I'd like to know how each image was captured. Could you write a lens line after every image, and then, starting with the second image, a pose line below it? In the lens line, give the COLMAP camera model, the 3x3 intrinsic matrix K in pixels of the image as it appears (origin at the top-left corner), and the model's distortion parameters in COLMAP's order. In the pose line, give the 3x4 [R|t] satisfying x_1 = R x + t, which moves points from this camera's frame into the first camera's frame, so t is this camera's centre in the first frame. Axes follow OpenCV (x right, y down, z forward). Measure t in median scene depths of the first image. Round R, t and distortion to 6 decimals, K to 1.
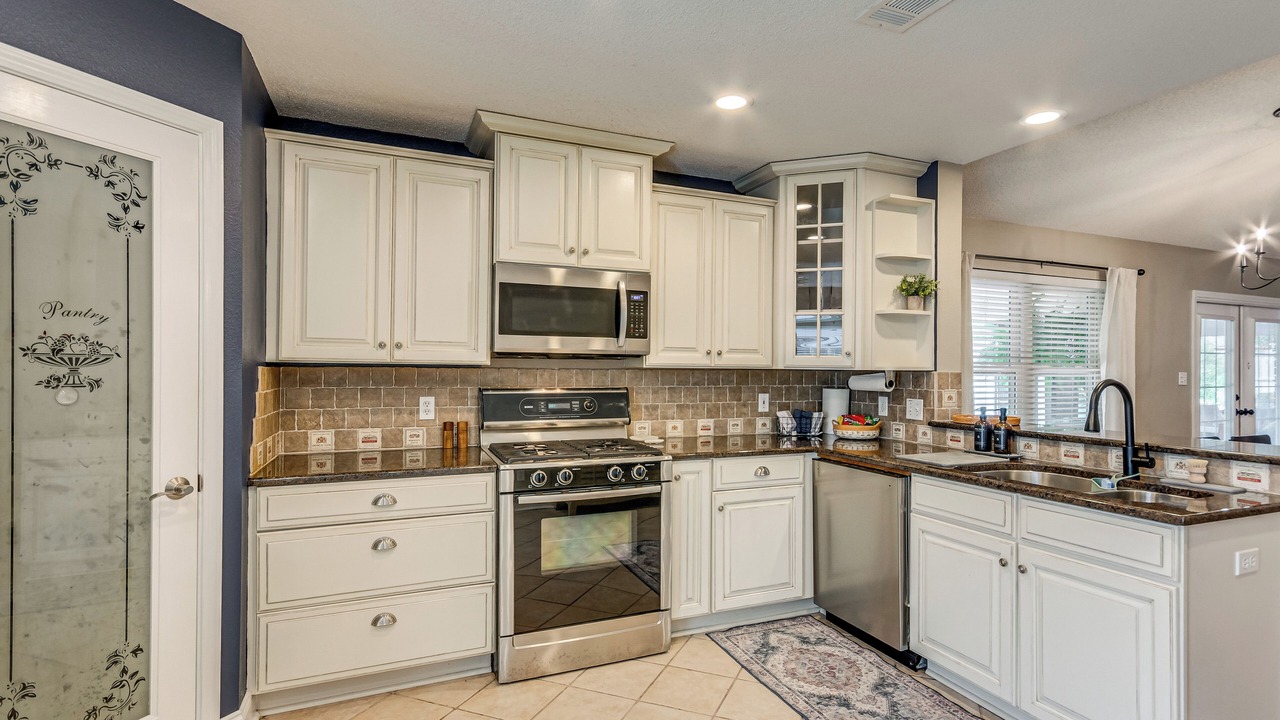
lens RADIAL K [[620.7, 0, 664.2], [0, 620.7, 367.3], [0, 0, 1]] dist [0.015319, -0.000854]
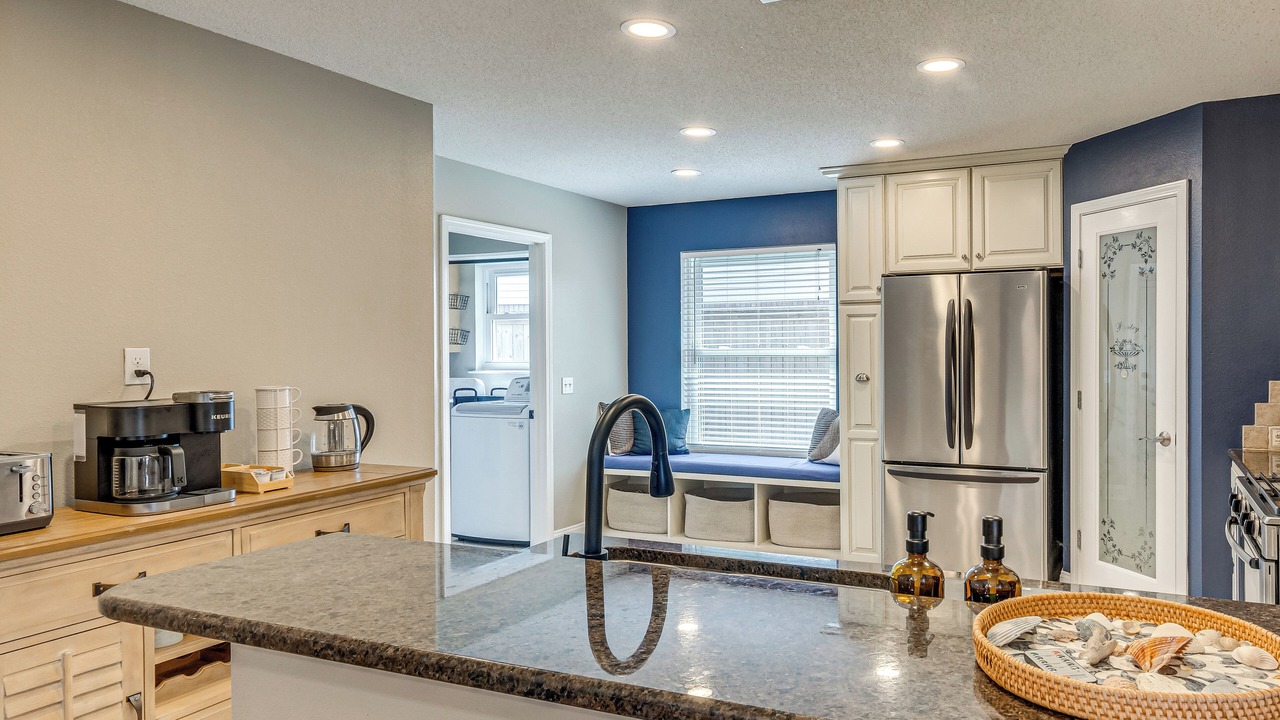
lens RADIAL K [[858.7, 0, 757.4], [0, 858.7, 355.0], [0, 0, 1]] dist [0.004720, 0.002526]
pose [[-0.733711, 0.003389, -0.679454, 0.967145], [-0.000718, 0.999983, 0.005762, -0.013731], [0.679462, 0.004715, -0.733696, 1.338247]]
